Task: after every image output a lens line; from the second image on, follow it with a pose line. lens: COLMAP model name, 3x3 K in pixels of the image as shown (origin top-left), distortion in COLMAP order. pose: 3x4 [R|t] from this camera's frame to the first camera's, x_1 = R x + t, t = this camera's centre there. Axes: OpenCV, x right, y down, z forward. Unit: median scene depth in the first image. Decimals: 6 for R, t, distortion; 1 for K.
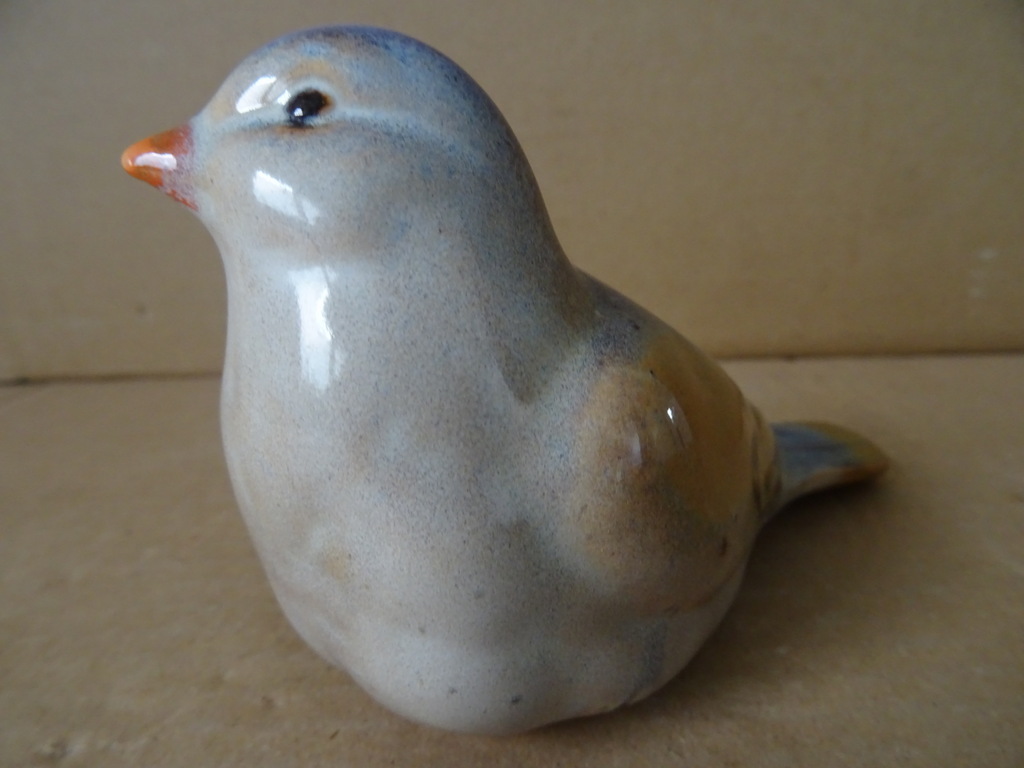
lens RADIAL K [[716.8, 0, 512.0], [0, 716.8, 384.0], [0, 0, 1]] dist [0.001169, -0.033668]
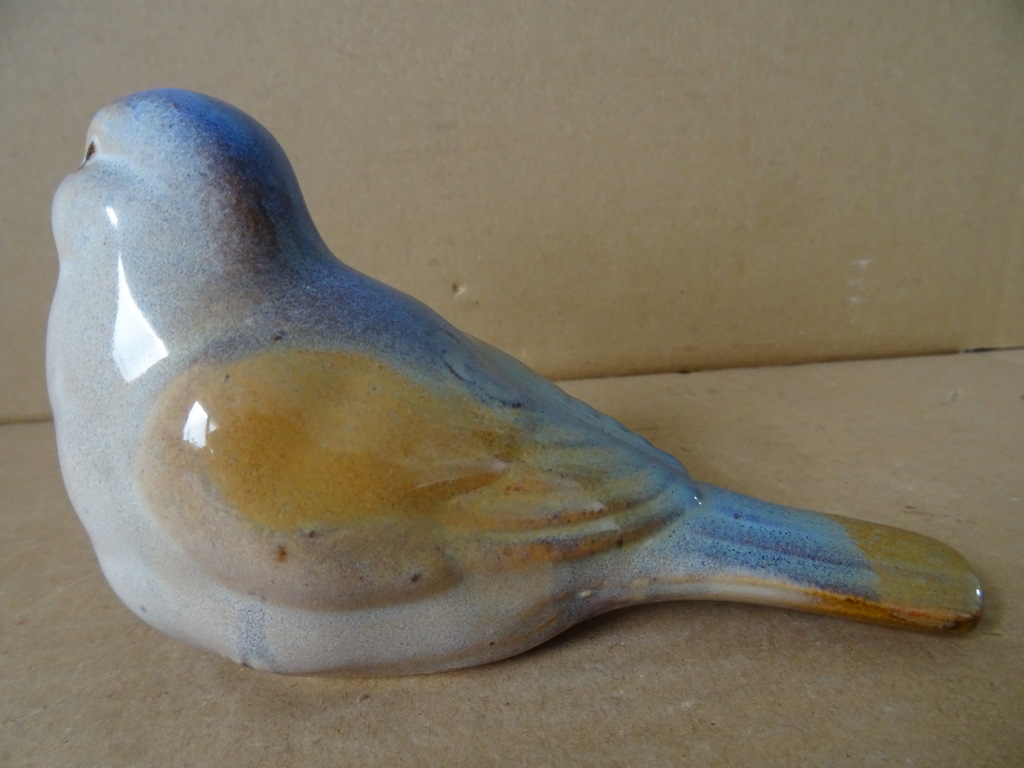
lens RADIAL K [[716.8, 0, 512.0], [0, 716.8, 384.0], [0, 0, 1]] dist [0.001169, -0.033668]
pose [[0.759115, 0.184047, -0.624397, 1.302065], [-0.173822, 0.981680, 0.078034, -0.180185], [0.627320, 0.049297, 0.777200, 0.416329]]
